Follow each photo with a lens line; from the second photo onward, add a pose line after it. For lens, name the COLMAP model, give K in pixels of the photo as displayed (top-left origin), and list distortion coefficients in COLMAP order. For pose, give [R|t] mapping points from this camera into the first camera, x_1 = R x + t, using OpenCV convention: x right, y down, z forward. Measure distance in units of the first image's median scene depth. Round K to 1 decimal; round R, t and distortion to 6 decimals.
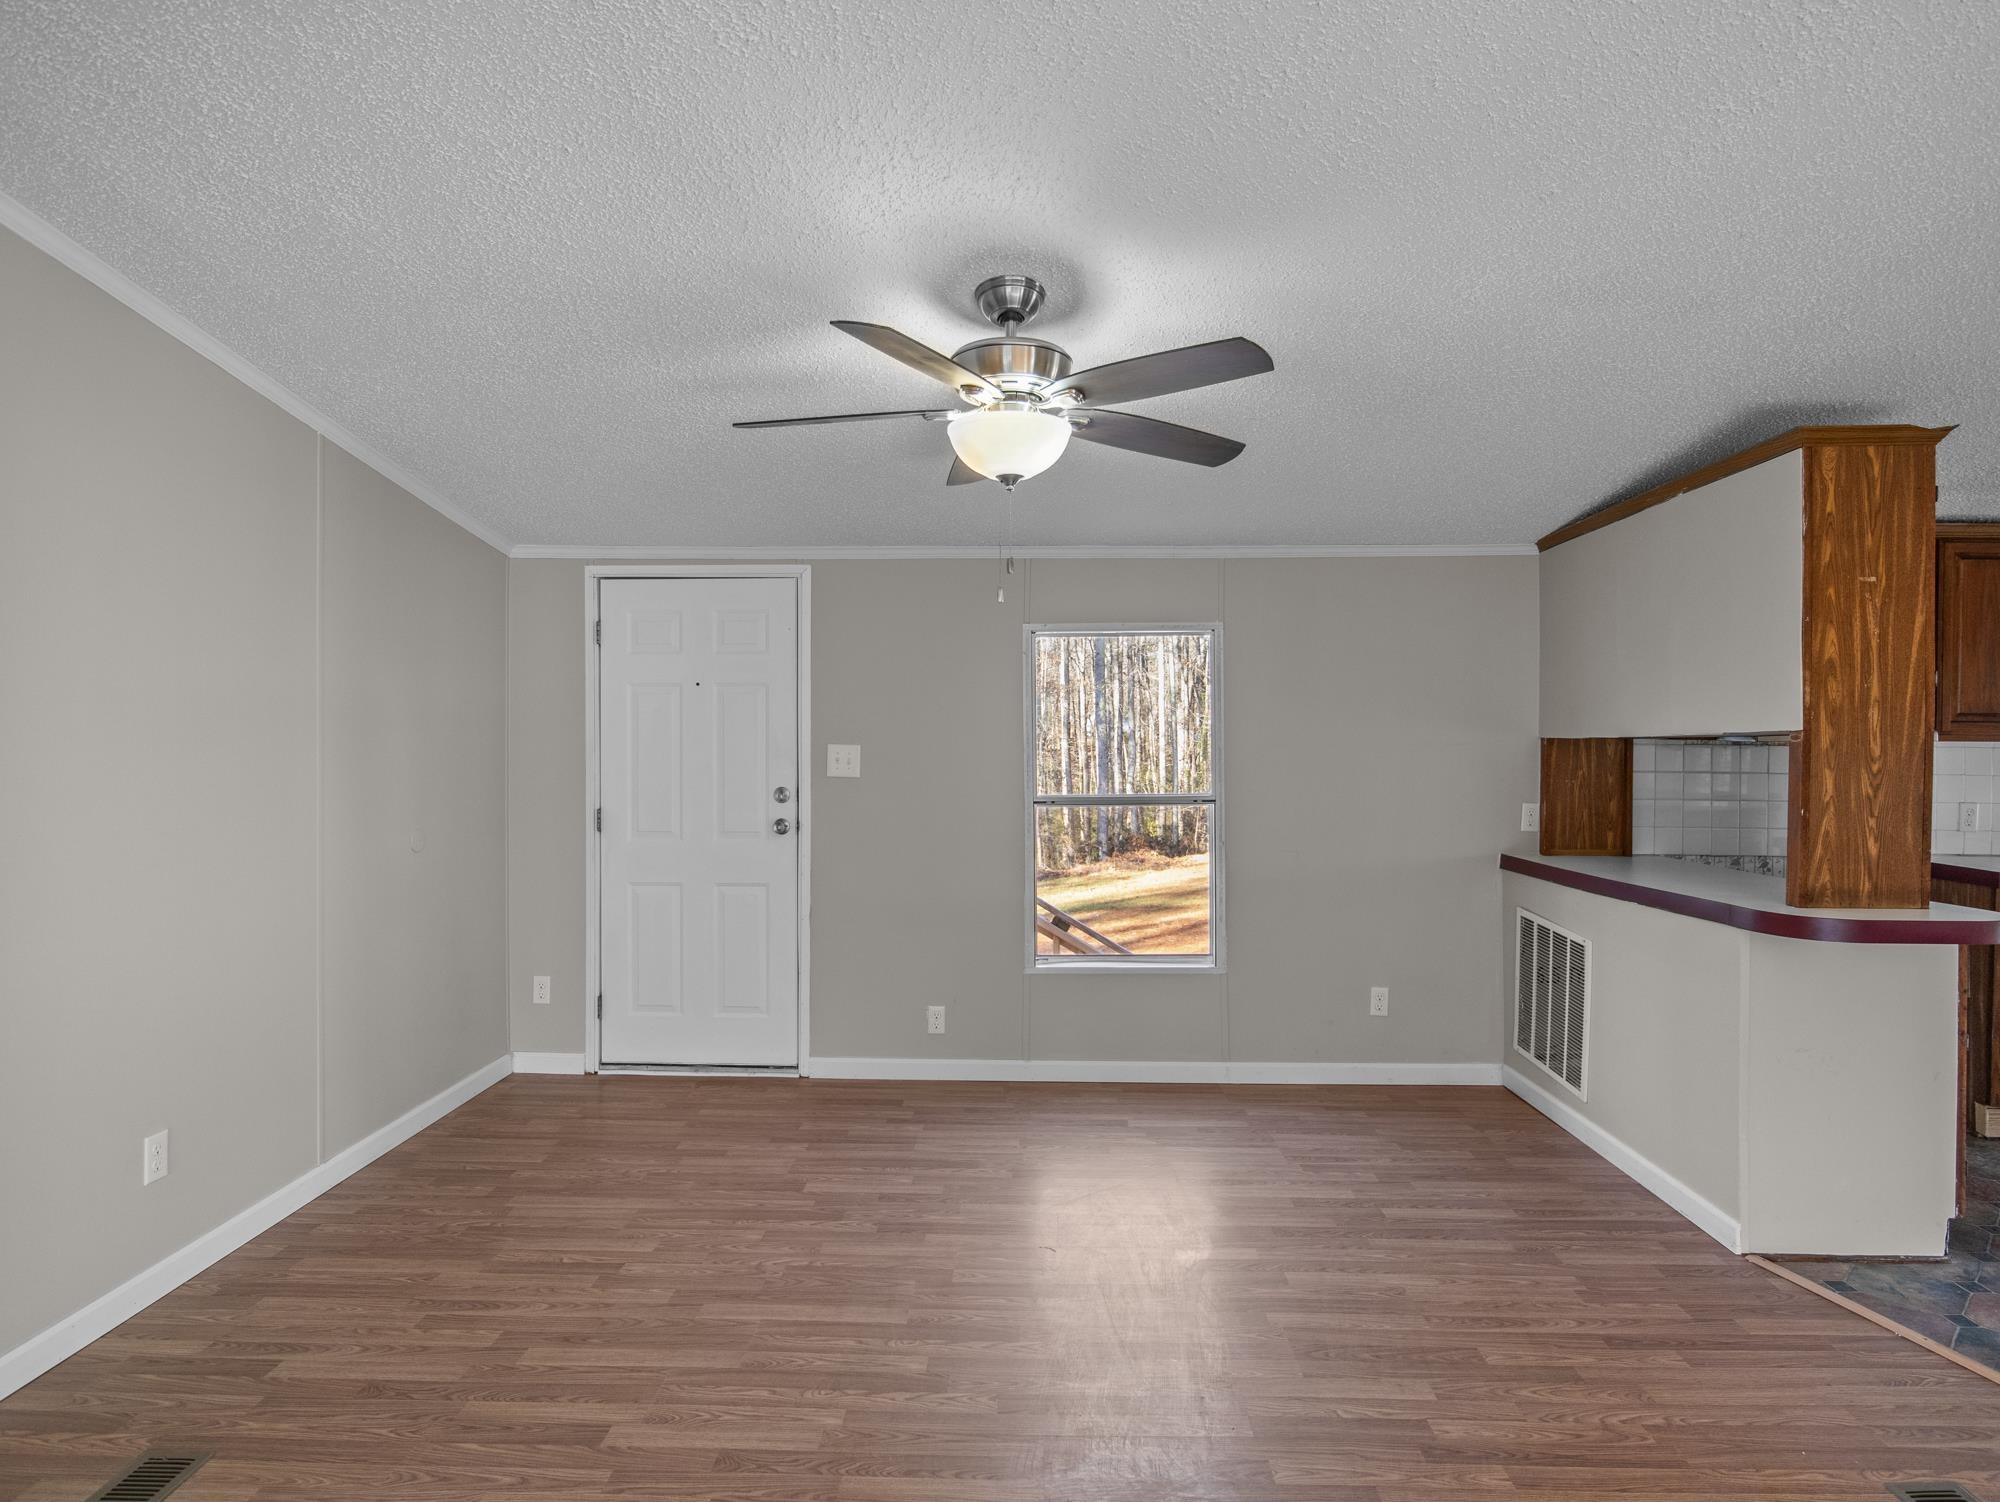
lens RADIAL K [[1133.4, 0, 1011.4], [0, 1133.4, 756.5], [0, 0, 1]] dist [-0.007267, 0.000720]
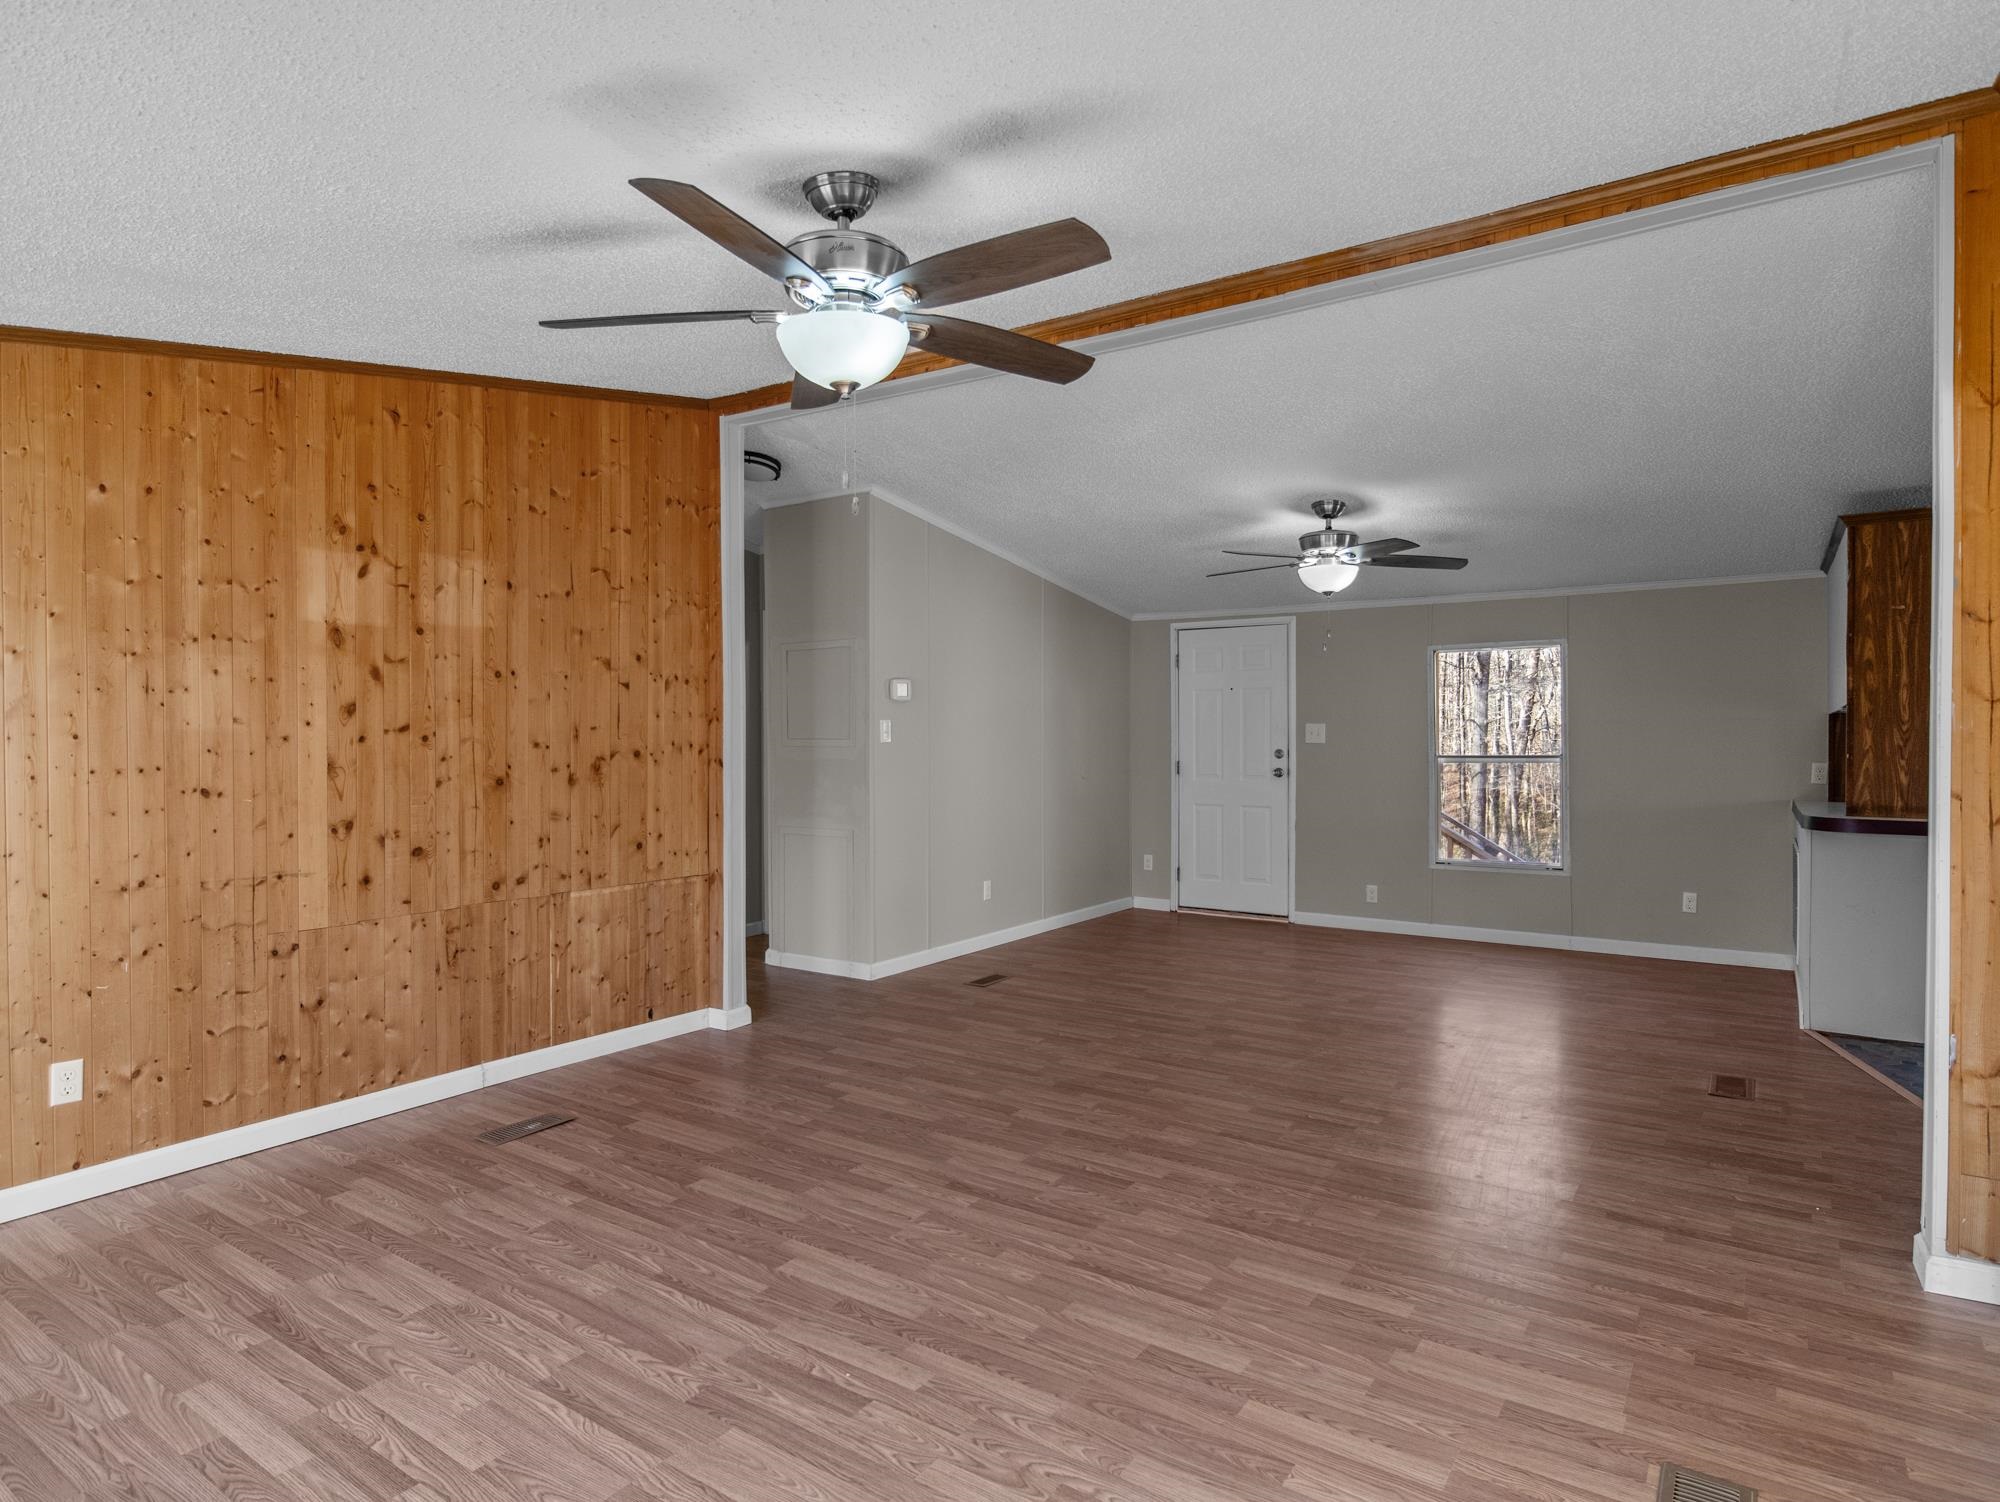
lens RADIAL K [[1133.4, 0, 1005.8], [0, 1133.4, 745.8], [0, 0, 1]] dist [-0.007267, 0.000720]
pose [[0.843947, 0.001777, -0.536423, 0.551496], [-0.003508, 0.999991, -0.002206, 0.042503], [0.536415, 0.003744, 0.843946, -0.979826]]
